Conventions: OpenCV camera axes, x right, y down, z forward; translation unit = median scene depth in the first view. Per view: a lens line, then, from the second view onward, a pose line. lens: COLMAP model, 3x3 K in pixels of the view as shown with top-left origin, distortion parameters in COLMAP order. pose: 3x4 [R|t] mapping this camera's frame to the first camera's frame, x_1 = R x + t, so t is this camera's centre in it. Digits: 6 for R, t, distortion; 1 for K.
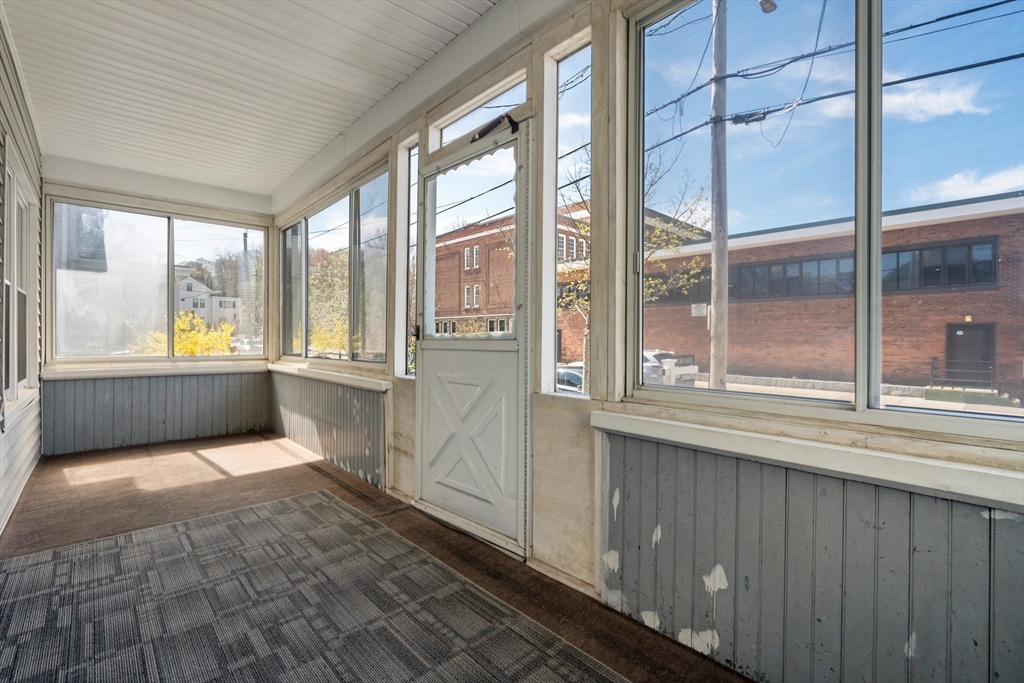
lens RADIAL K [[469.8, 0, 511.4], [0, 469.8, 341.3], [0, 0, 1]] dist [-0.002827, -0.000192]
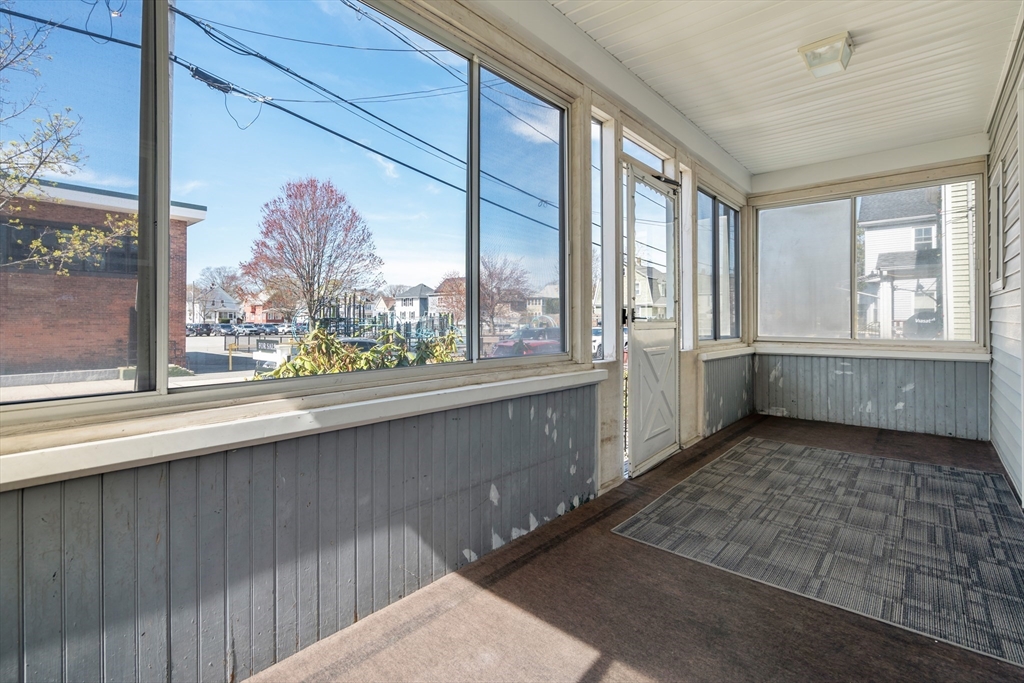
lens RADIAL K [[469.8, 0, 505.7], [0, 469.8, 320.7], [0, 0, 1]] dist [-0.002827, -0.000192]
pose [[-0.111420, 0.001036, 0.993773, -1.505013], [0.006953, 0.999976, -0.000263, -0.008421], [-0.993749, 0.006880, -0.111425, 1.706521]]
